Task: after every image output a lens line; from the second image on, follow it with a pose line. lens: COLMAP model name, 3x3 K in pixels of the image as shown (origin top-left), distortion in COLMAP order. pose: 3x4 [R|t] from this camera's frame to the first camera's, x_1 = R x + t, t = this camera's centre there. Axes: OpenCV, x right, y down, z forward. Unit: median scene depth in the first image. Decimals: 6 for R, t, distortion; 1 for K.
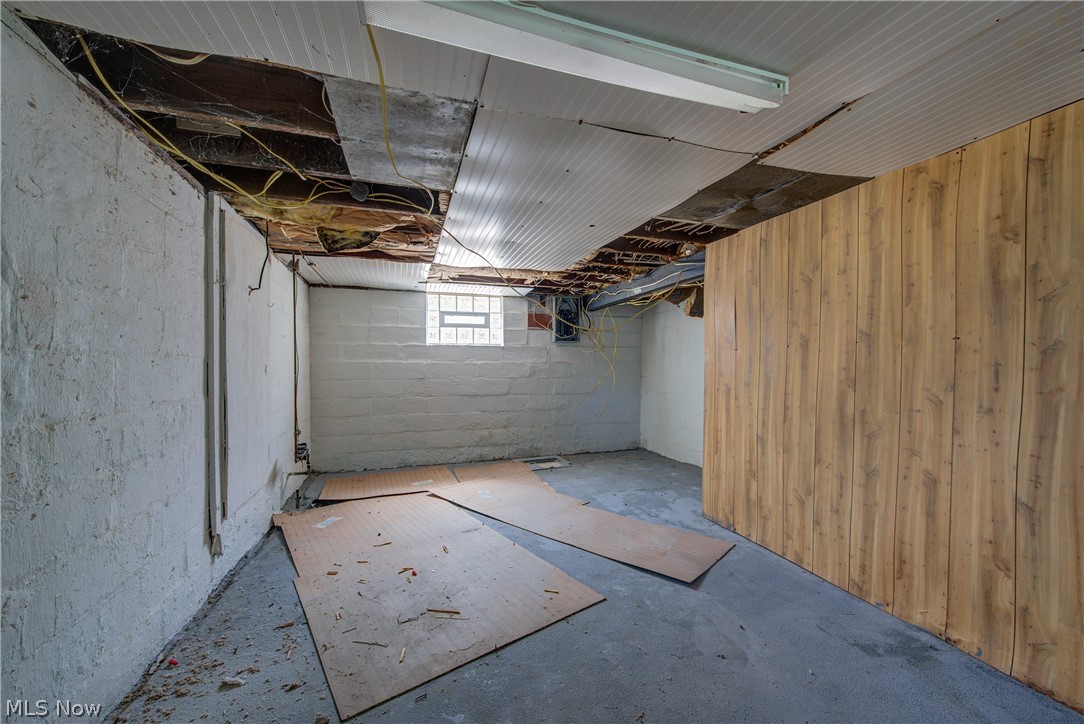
lens RADIAL K [[431.5, 0, 539.8], [0, 431.5, 363.6], [0, 0, 1]] dist [0.002425, -0.002678]
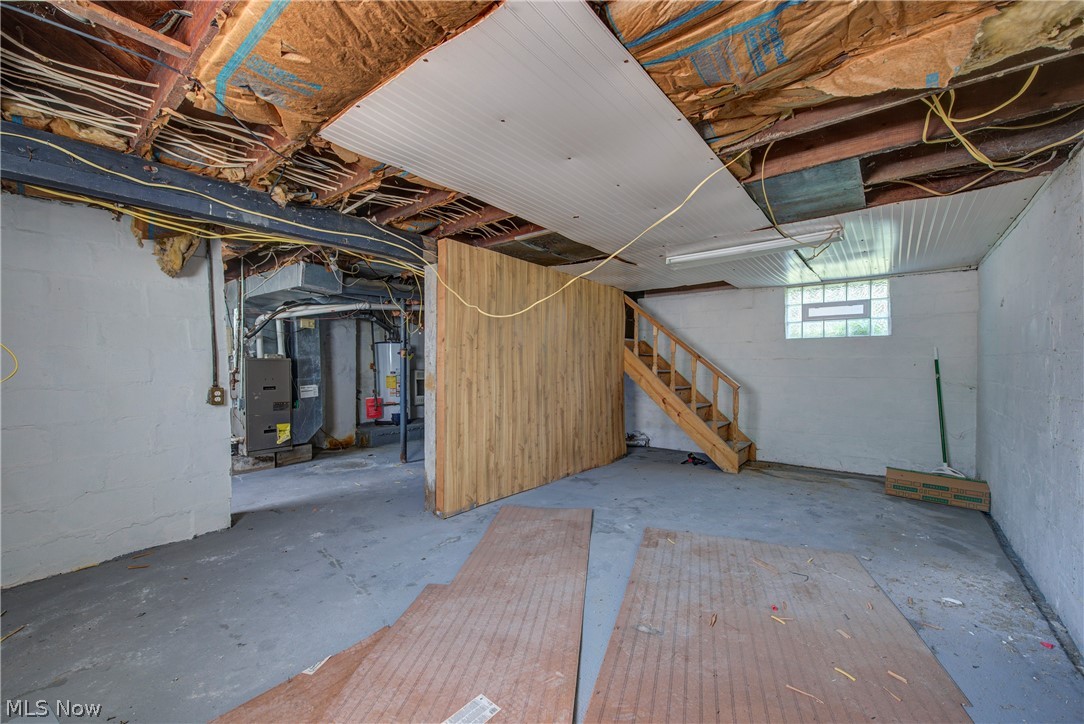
lens RADIAL K [[431.5, 0, 539.9], [0, 431.5, 365.5], [0, 0, 1]] dist [0.002425, -0.002678]
pose [[-0.555895, -0.004077, 0.831243, -0.626382], [-0.002760, 0.999992, 0.003059, 0.010173], [-0.831248, -0.000594, -0.555901, 1.577190]]
